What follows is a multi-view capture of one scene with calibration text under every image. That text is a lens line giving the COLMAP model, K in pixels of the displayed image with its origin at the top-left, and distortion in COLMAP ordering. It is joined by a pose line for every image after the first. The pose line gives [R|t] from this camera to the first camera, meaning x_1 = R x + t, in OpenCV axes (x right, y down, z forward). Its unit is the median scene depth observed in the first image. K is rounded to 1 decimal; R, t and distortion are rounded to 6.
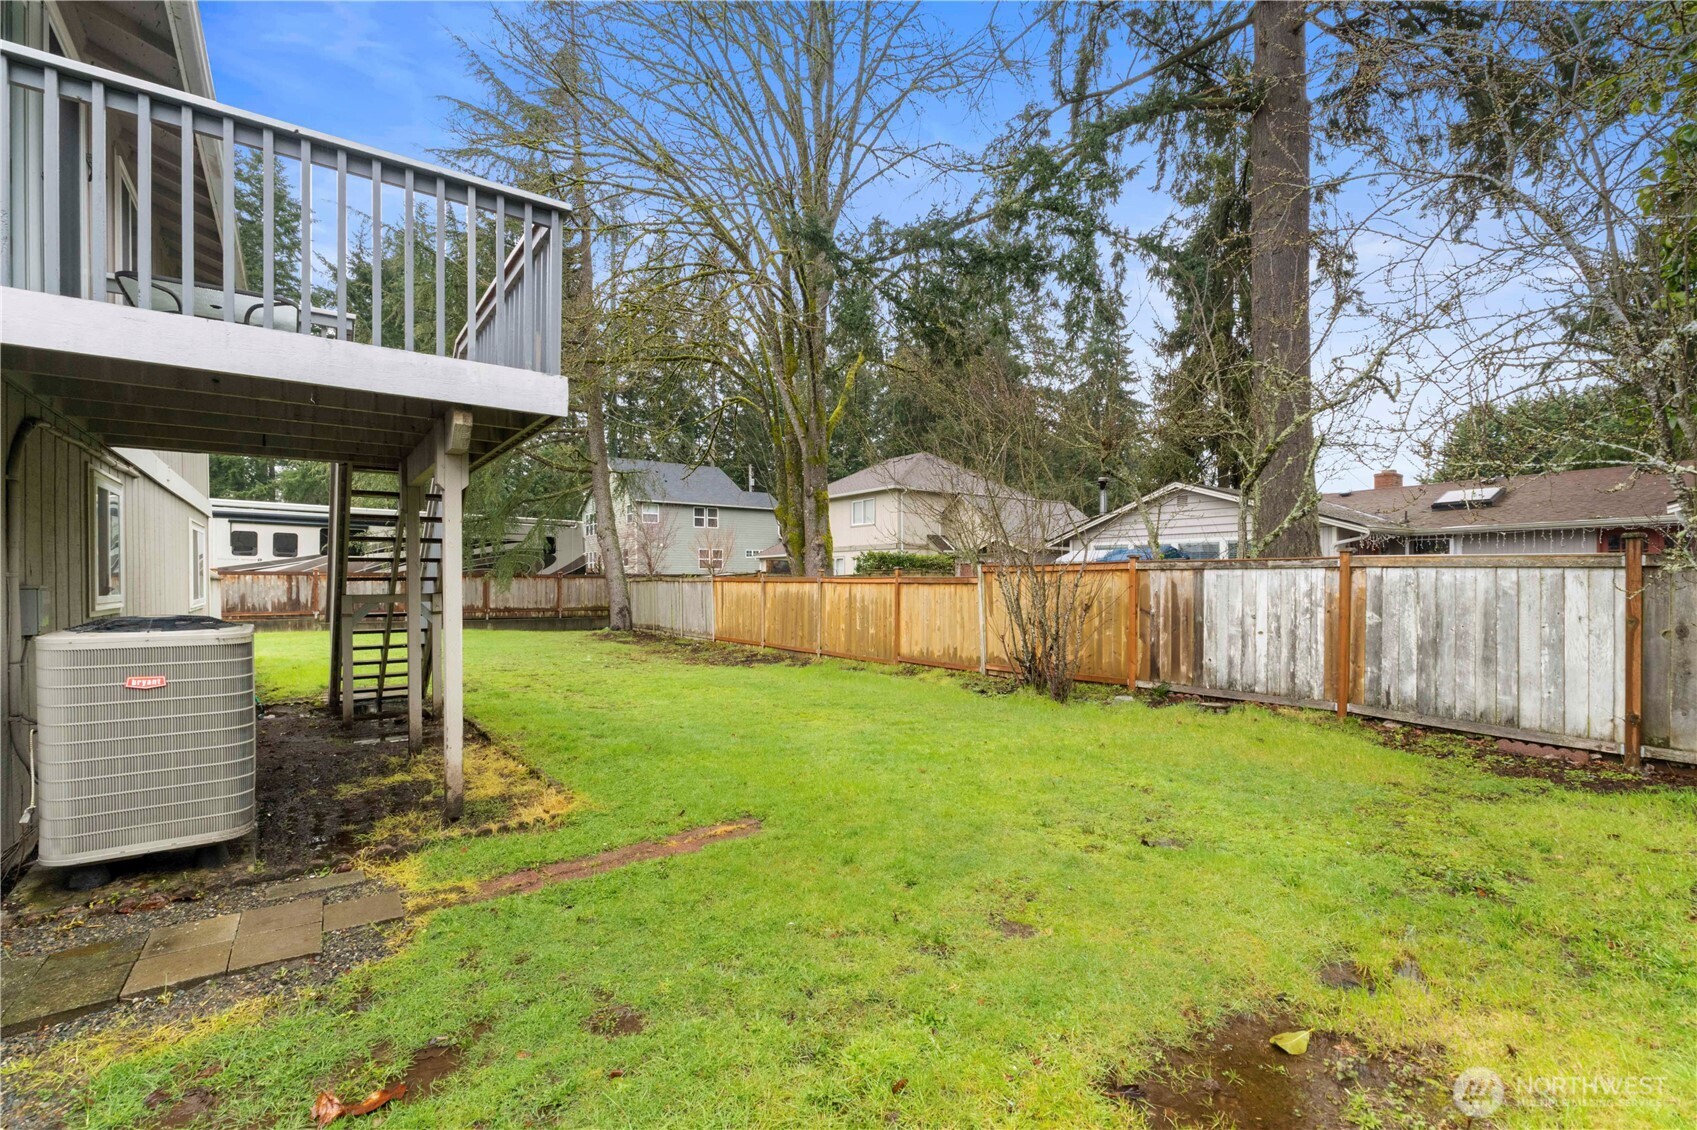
lens RADIAL K [[730.8, 0, 812.2], [0, 730.8, 587.5], [0, 0, 1]] dist [-0.002701, -0.000432]
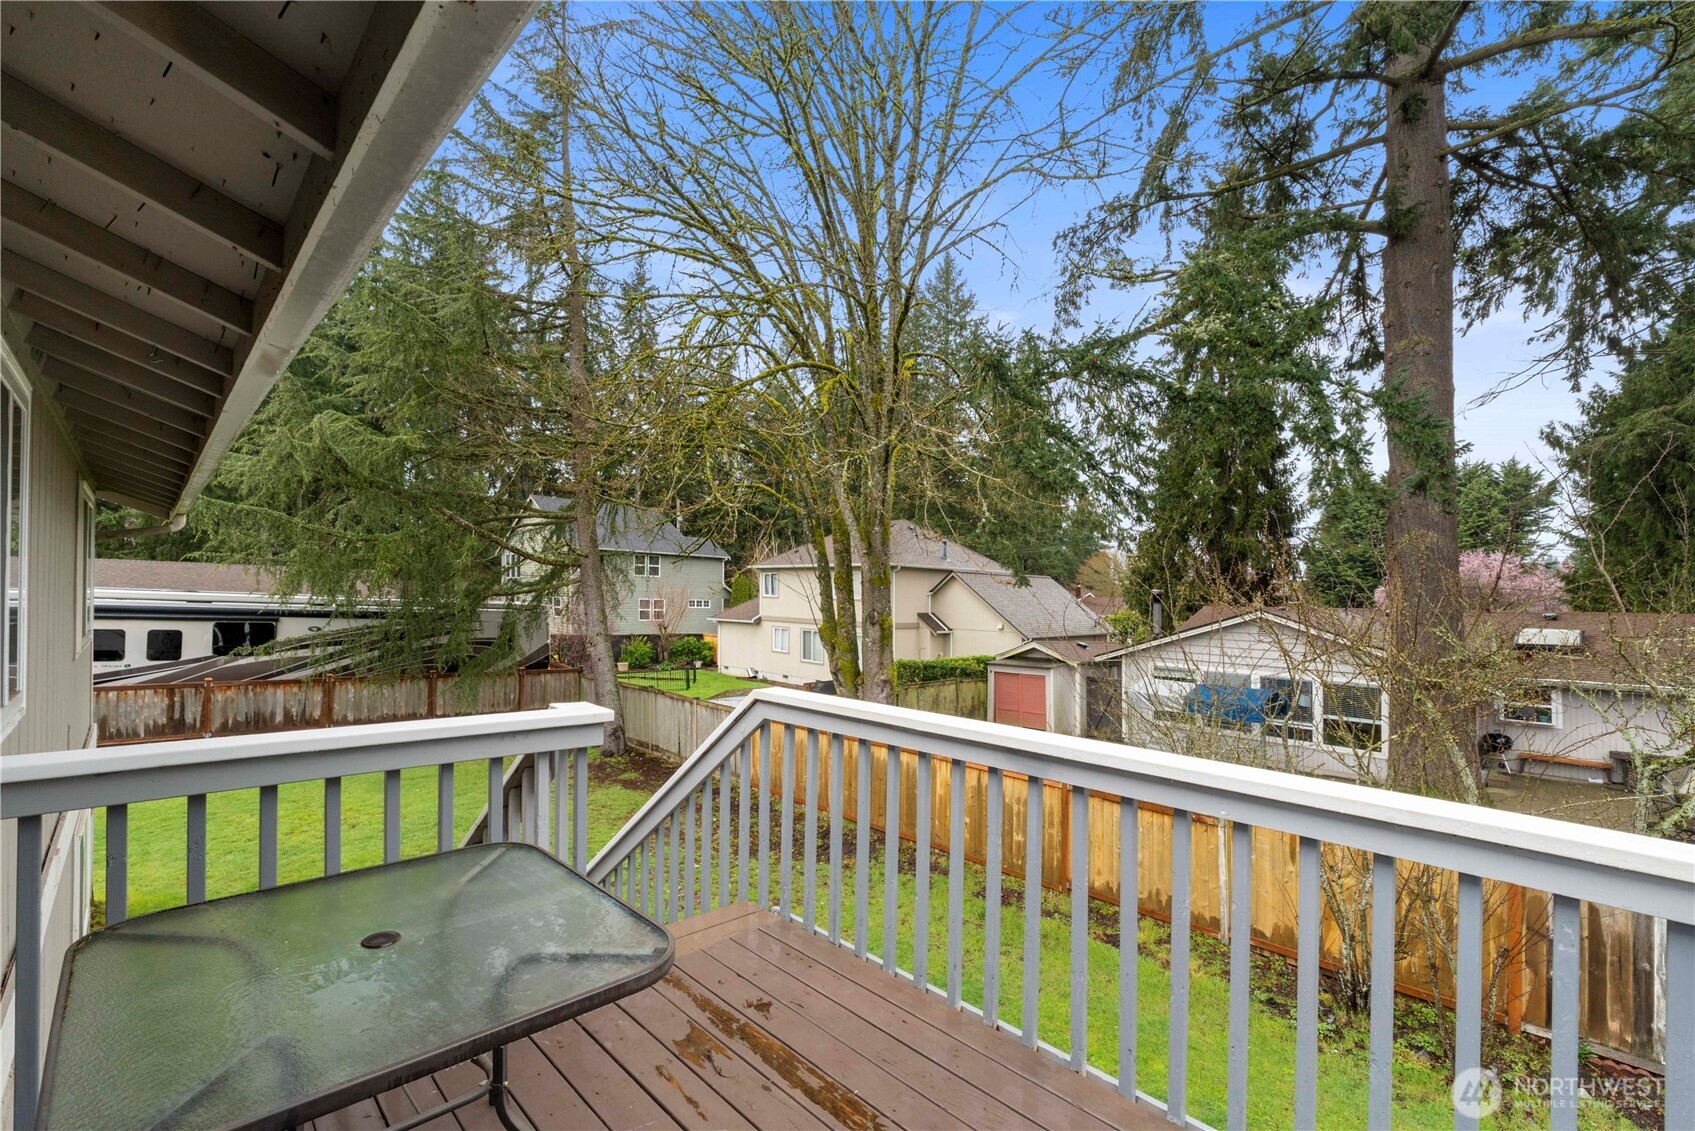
lens RADIAL K [[716.7, 0, 829.6], [0, 716.7, 593.0], [0, 0, 1]] dist [-0.002400, -0.000388]
pose [[0.988490, 0.013176, 0.150712, -0.165963], [-0.009533, 0.999645, -0.024868, -0.127537], [-0.150986, 0.023145, 0.988265, 0.165359]]
